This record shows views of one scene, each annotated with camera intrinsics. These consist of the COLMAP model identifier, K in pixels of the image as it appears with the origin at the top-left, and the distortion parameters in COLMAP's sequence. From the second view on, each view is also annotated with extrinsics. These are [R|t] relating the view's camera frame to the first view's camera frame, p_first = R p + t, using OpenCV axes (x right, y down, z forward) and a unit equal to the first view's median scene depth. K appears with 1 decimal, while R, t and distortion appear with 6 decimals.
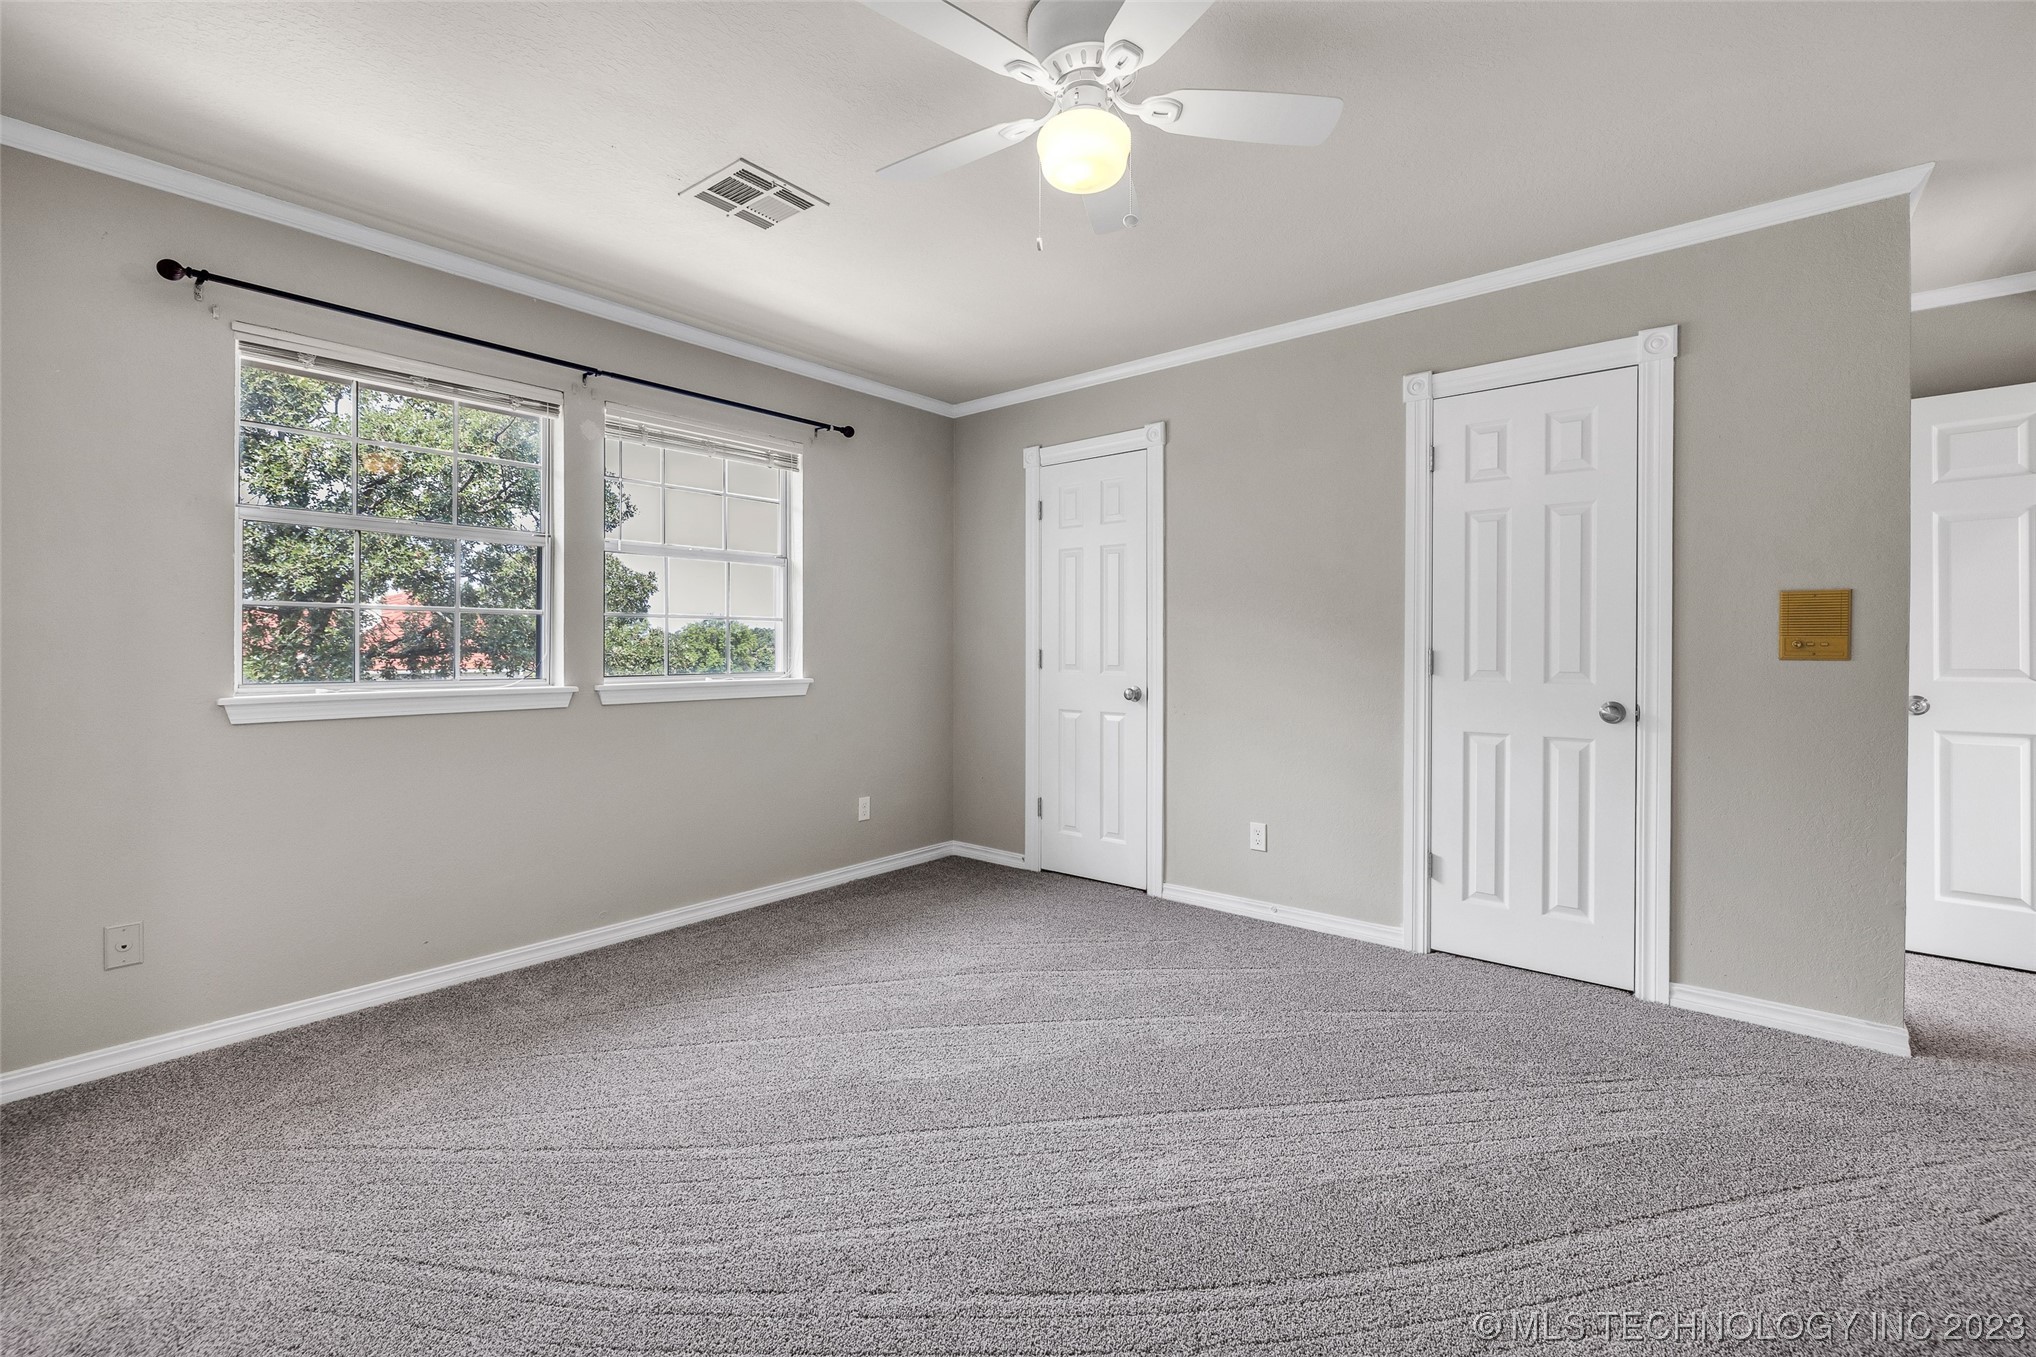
lens RADIAL K [[867.2, 0, 1013.7], [0, 867.2, 663.0], [0, 0, 1]] dist [0.003940, 0.000109]
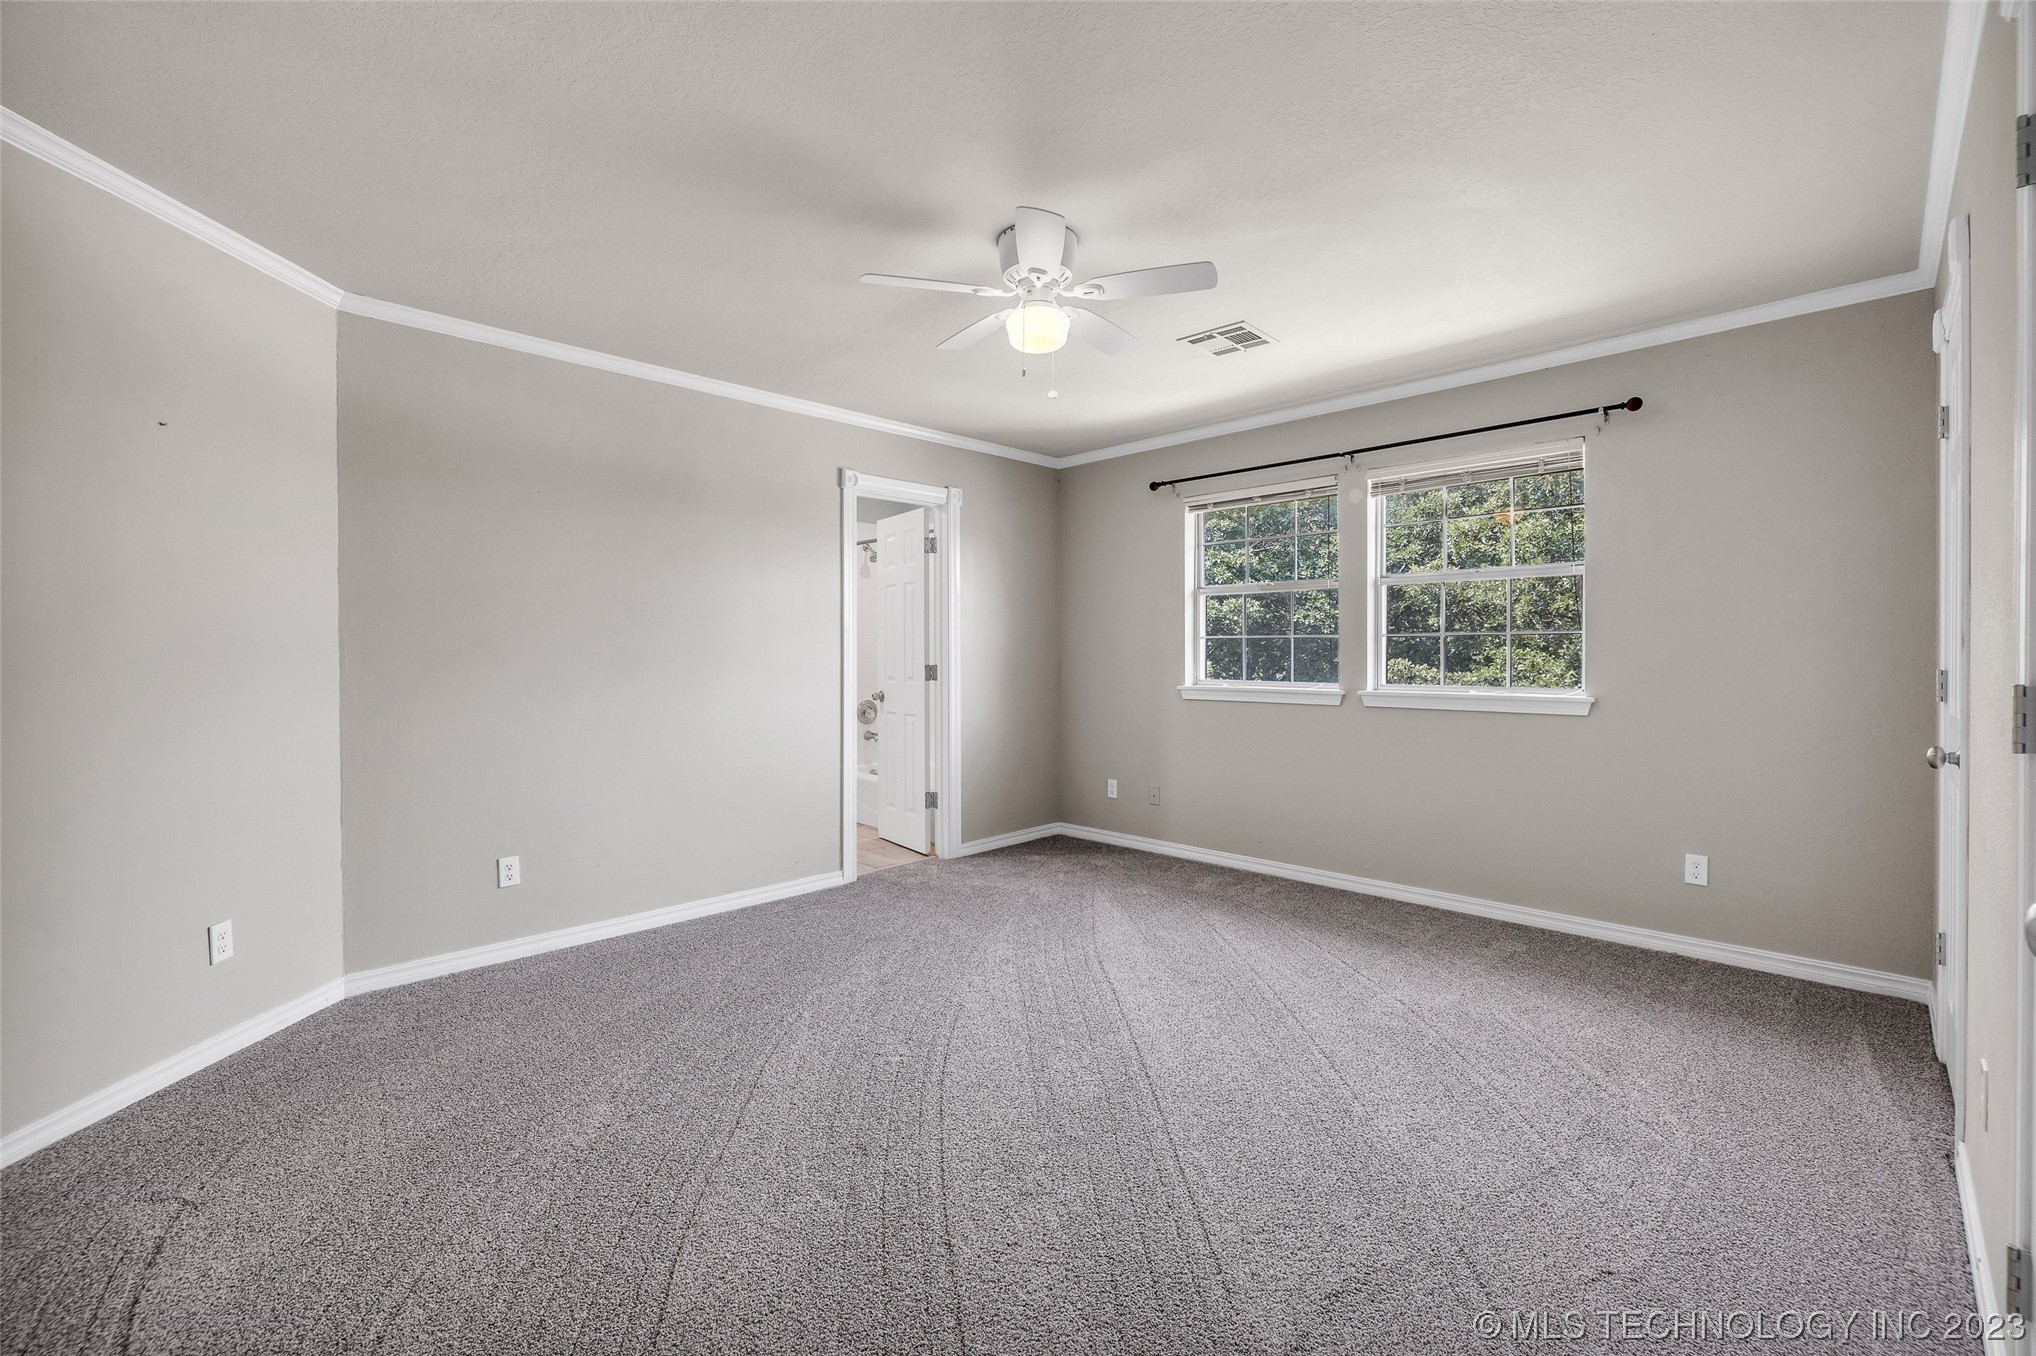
lens RADIAL K [[867.2, 0, 1024.2], [0, 867.2, 663.4], [0, 0, 1]] dist [0.003940, 0.000109]
pose [[-0.074536, 0.005797, -0.997201, 0.699618], [-0.020164, 0.999770, 0.007319, -0.011134], [0.997014, 0.020653, -0.074402, 0.489220]]
